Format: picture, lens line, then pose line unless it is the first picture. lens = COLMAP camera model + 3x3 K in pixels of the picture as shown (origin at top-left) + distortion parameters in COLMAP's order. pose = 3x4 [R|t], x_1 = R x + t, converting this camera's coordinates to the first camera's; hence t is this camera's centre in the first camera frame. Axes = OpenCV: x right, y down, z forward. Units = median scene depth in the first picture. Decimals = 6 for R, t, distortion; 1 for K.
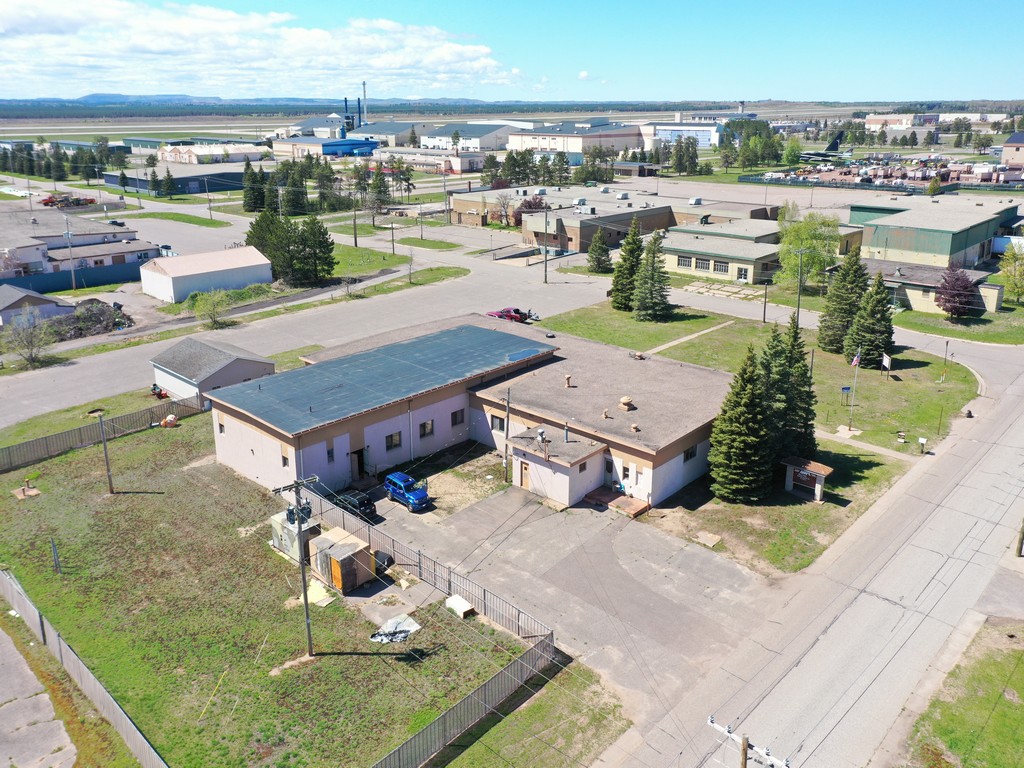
lens RADIAL K [[807.7, 0, 512.0], [0, 807.7, 384.0], [0, 0, 1]] dist [0.004981, -0.000370]
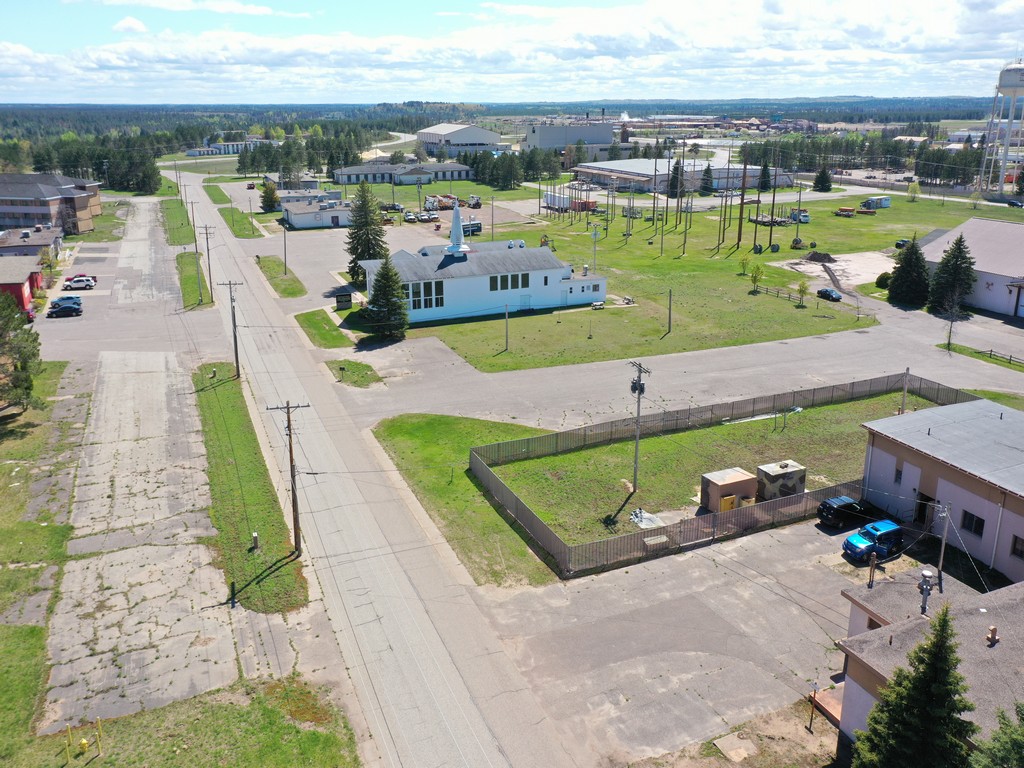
lens RADIAL K [[835.8, 0, 510.5], [0, 835.8, 359.8], [0, 0, 1]] dist [0.007579, -0.003349]
pose [[-0.417651, 0.268607, -0.867996, 1.015918], [-0.294804, 0.863563, 0.409085, -0.386359], [0.859452, 0.426743, -0.281481, 1.080152]]
